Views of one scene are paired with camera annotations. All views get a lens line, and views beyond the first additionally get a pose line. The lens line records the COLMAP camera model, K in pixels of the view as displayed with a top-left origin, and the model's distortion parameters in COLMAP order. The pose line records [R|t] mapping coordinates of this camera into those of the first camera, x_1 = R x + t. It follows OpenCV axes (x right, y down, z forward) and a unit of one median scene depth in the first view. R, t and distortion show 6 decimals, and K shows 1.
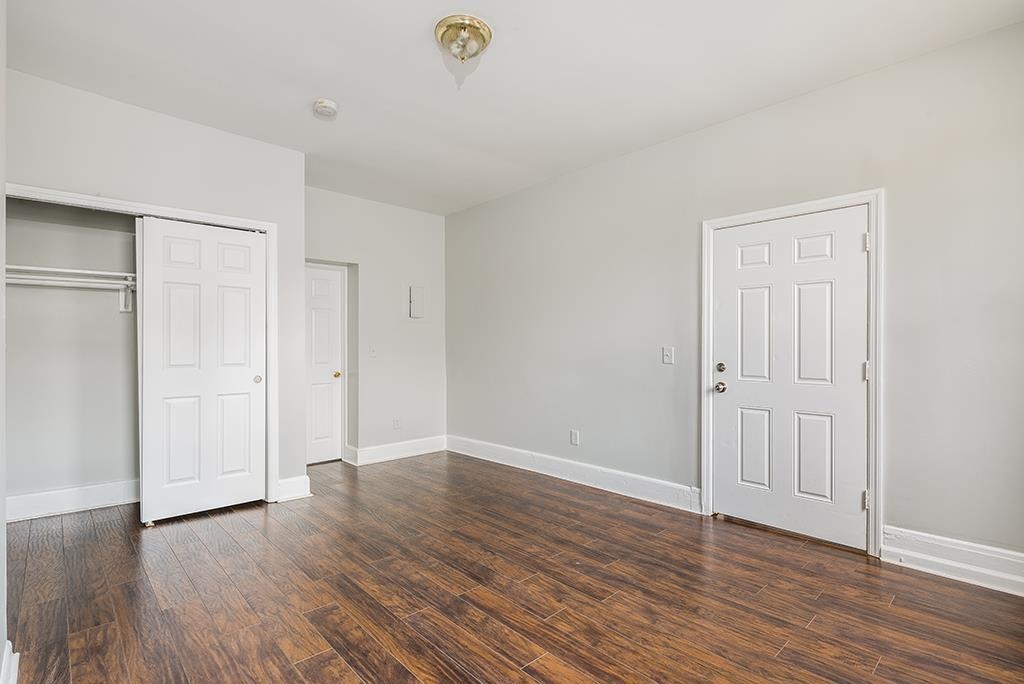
lens RADIAL K [[498.2, 0, 510.5], [0, 498.2, 343.8], [0, 0, 1]] dist [0.005484, -0.000140]
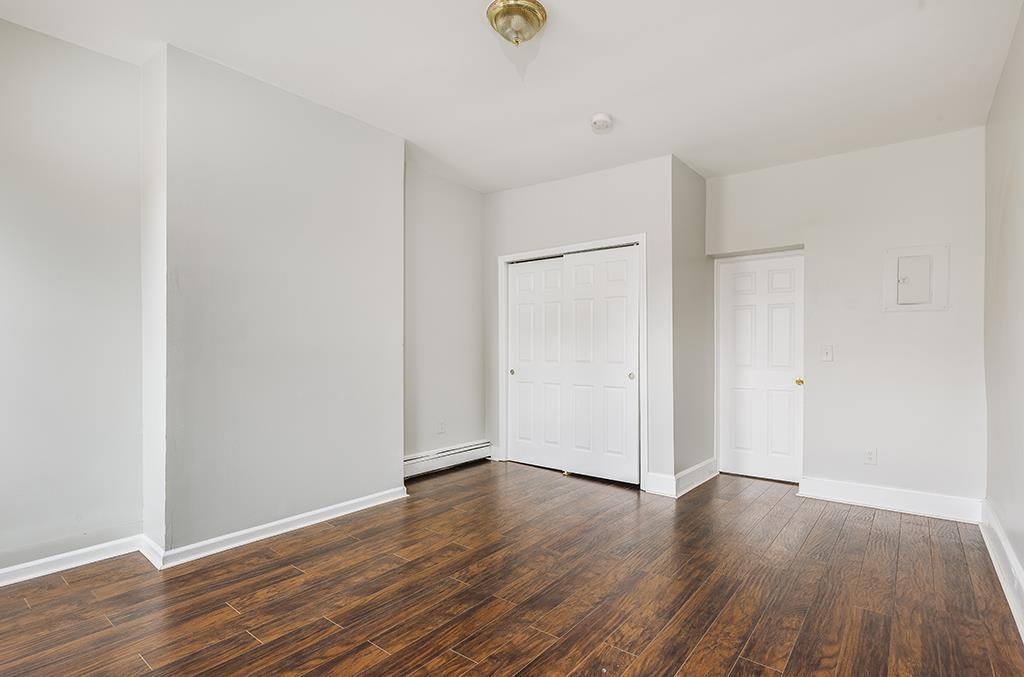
lens RADIAL K [[498.2, 0, 511.3], [0, 498.2, 345.0], [0, 0, 1]] dist [0.005484, -0.000140]
pose [[0.151178, -0.004500, -0.988496, 0.837747], [0.002792, 0.999988, -0.004125, 0.007611], [0.988503, -0.002136, 0.151188, 0.835749]]
